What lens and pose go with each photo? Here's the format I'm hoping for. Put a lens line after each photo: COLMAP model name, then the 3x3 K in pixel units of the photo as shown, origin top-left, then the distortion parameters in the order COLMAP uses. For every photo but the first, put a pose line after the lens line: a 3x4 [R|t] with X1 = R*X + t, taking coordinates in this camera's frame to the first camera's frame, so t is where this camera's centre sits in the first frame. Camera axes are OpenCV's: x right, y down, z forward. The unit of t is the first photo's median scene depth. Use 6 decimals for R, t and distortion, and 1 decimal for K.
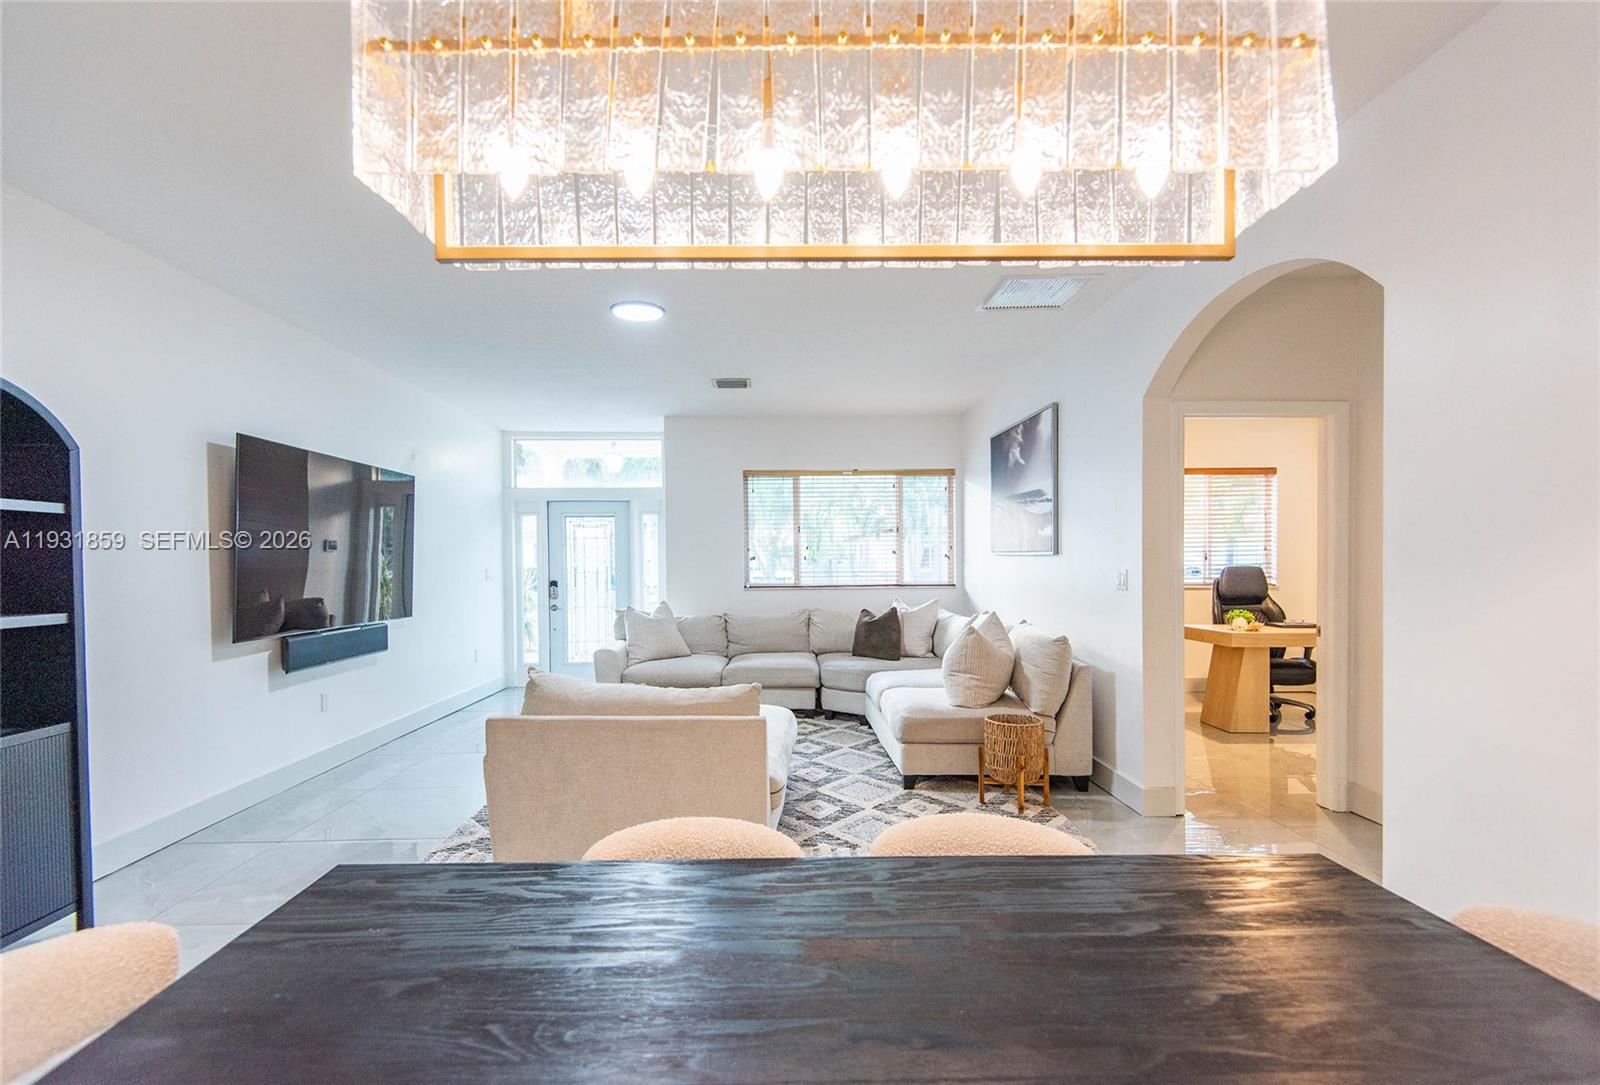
lens RADIAL K [[744.1, 0, 781.3], [0, 744.1, 577.6], [0, 0, 1]] dist [0.001865, 0.000114]
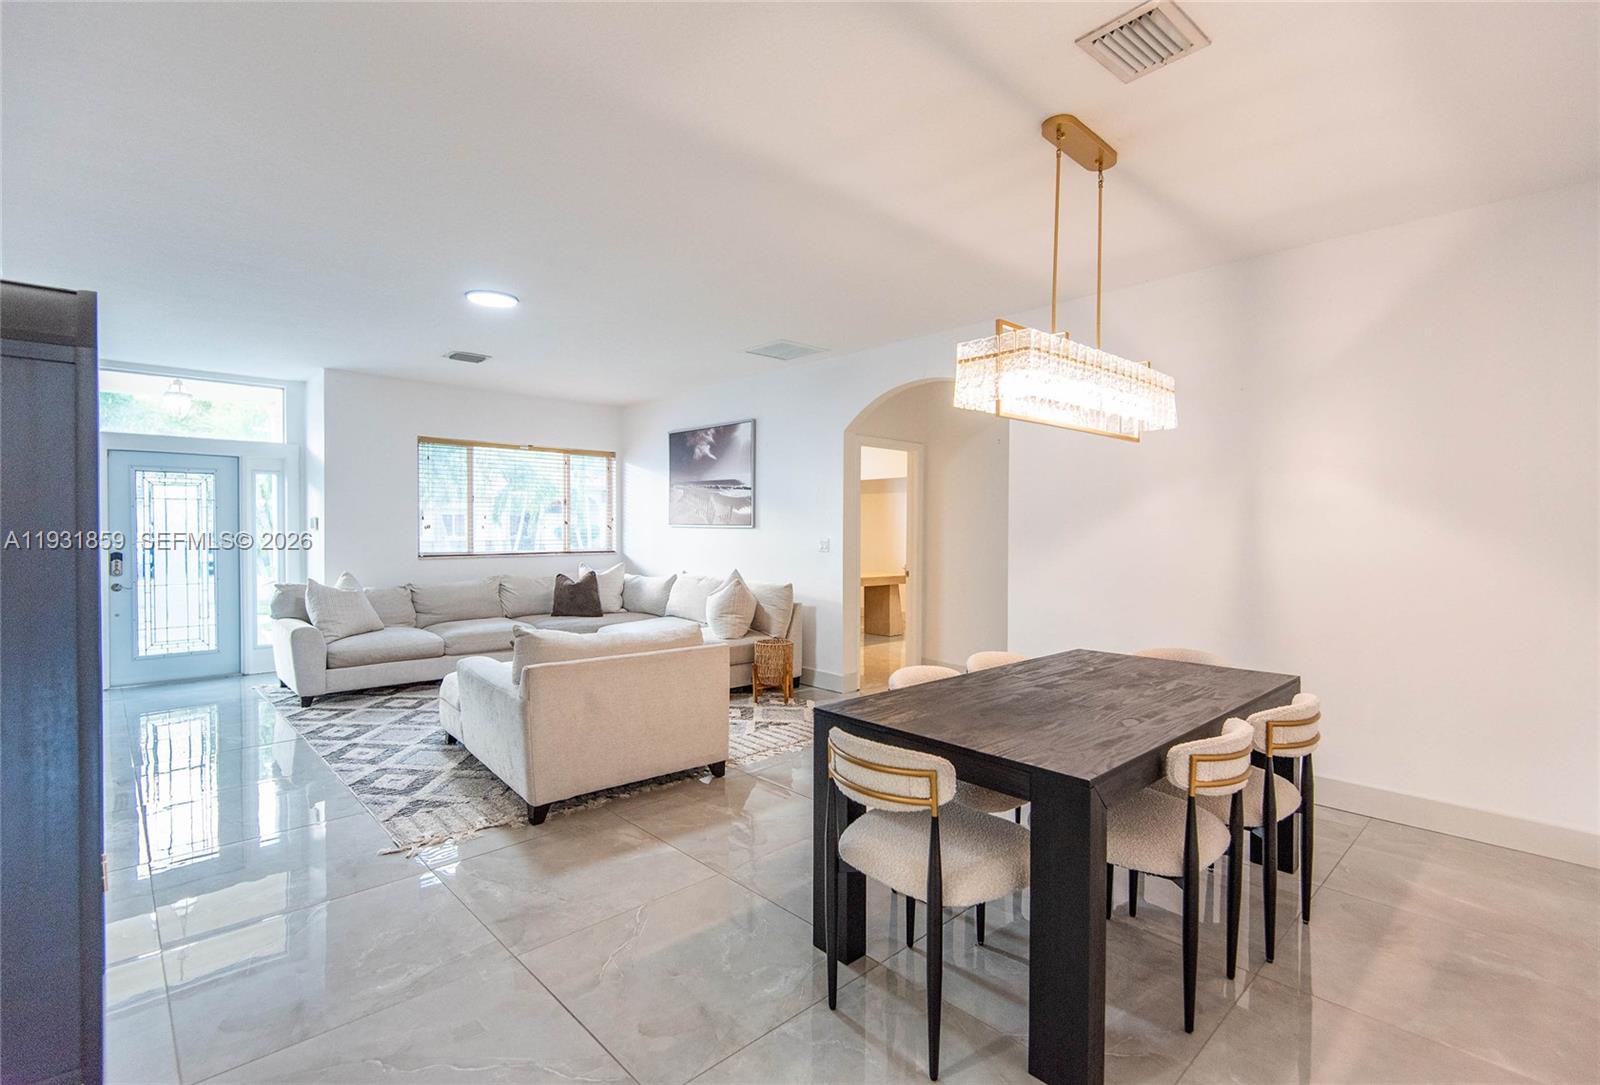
lens RADIAL K [[741.7, 0, 800.0], [0, 741.7, 542.5], [0, 0, 1]] dist [0.000586, -0.000095]
pose [[0.736079, -0.002051, 0.676892, -0.389359], [0.005829, 0.999978, -0.003309, 0.001018], [-0.676870, 0.006382, 0.736075, -0.059621]]
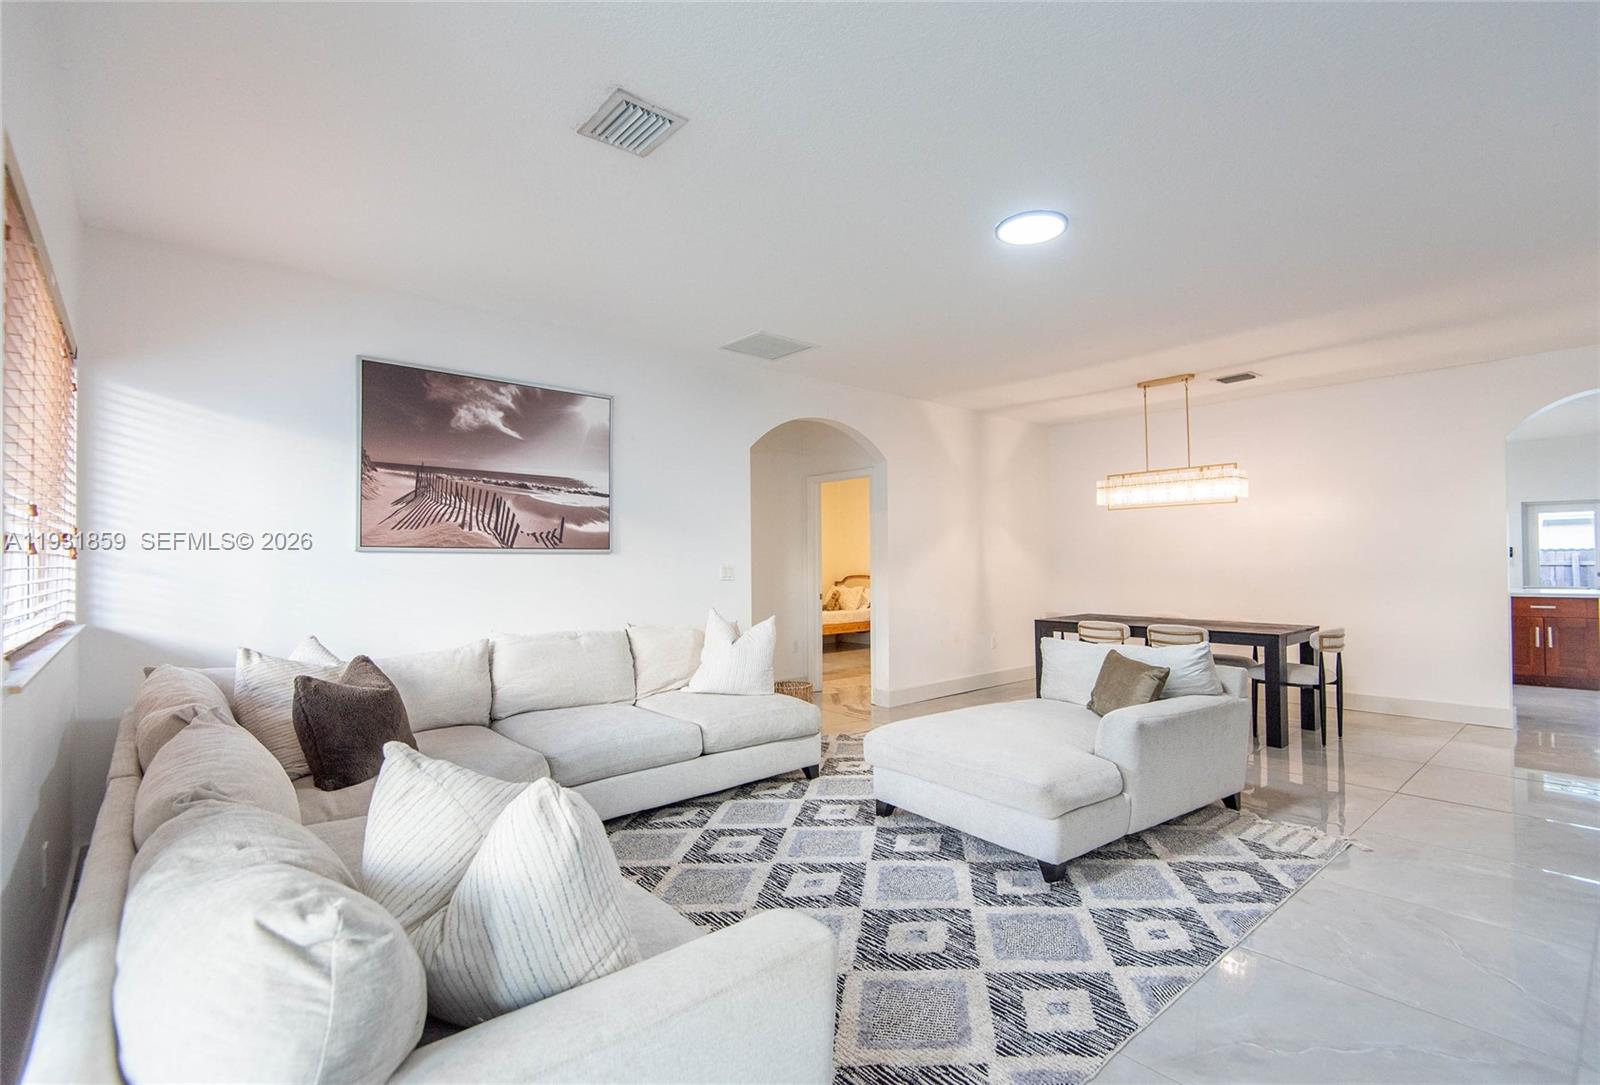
lens RADIAL K [[751.9, 0, 829.5], [0, 751.9, 546.8], [0, 0, 1]] dist [0.025015, 0.000000]
pose [[-0.663186, 0.014380, 0.748317, -0.418715], [0.024953, 0.999684, 0.002903, -0.026880], [-0.748039, 0.020598, -0.663335, 1.103089]]
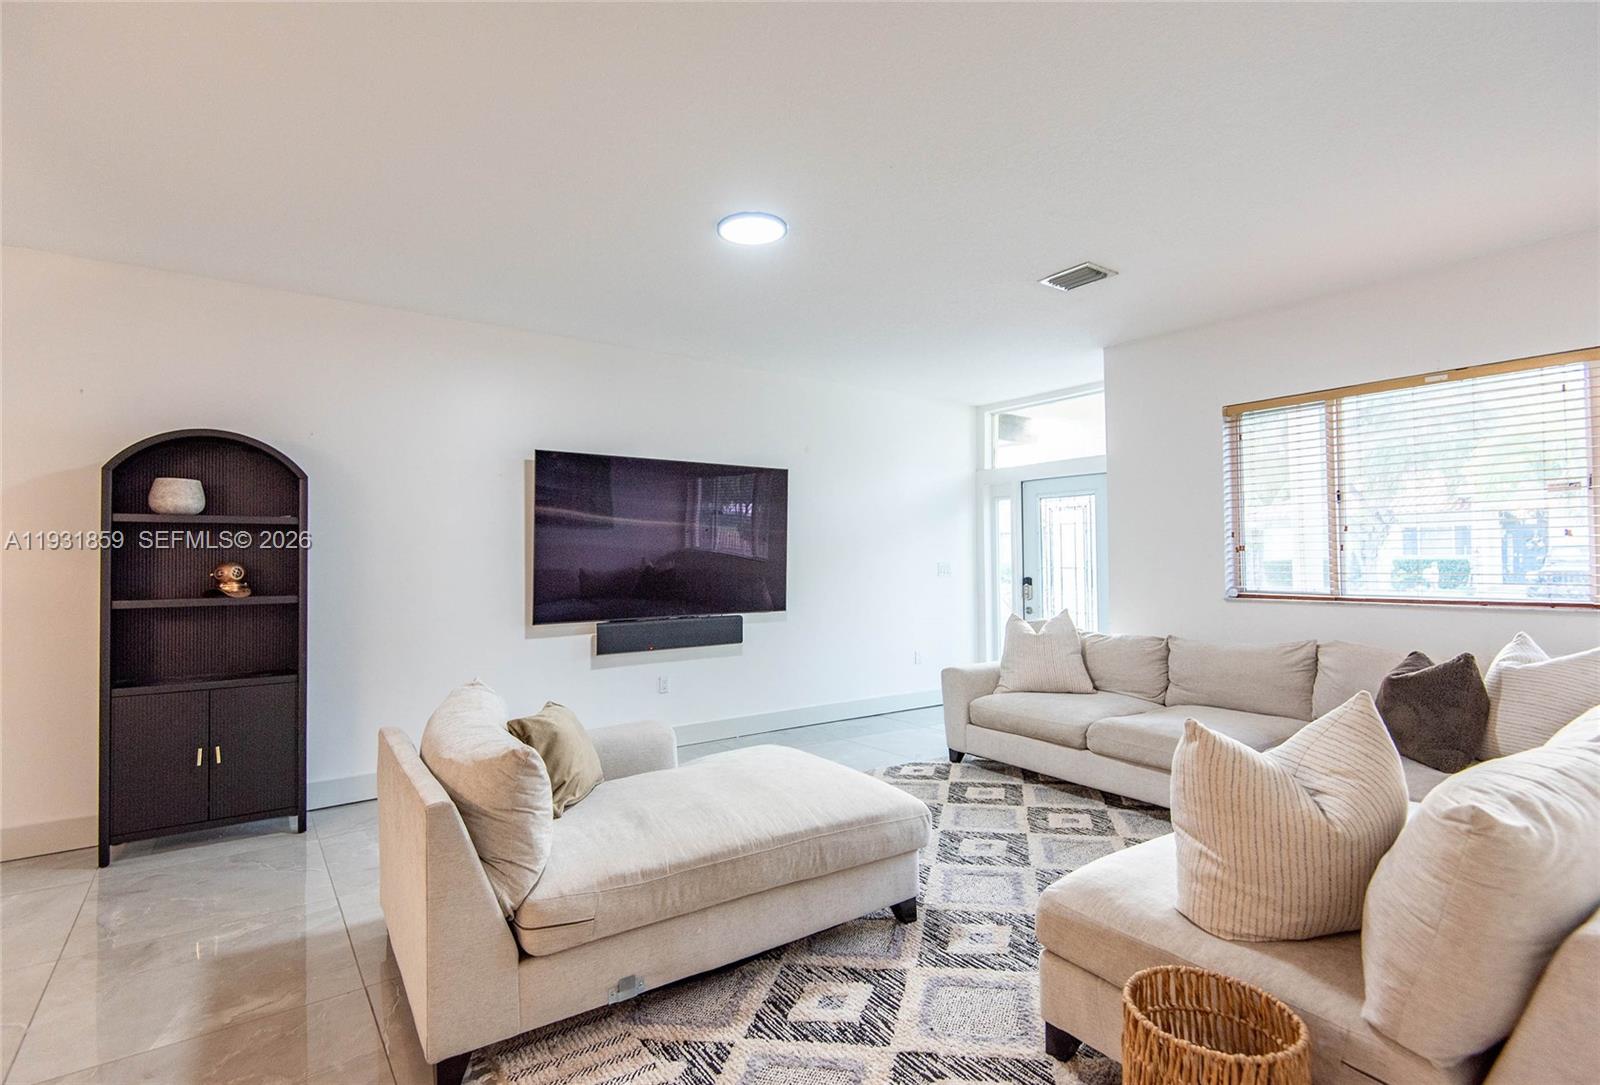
lens RADIAL K [[773.6, 0, 788.5], [0, 773.6, 543.8], [0, 0, 1]] dist [0.002909, 0.000259]
pose [[0.563277, -0.014226, -0.826146, 0.313528], [-0.012778, 0.999582, -0.025925, -0.009831], [0.826169, 0.025159, 0.562860, 0.389545]]
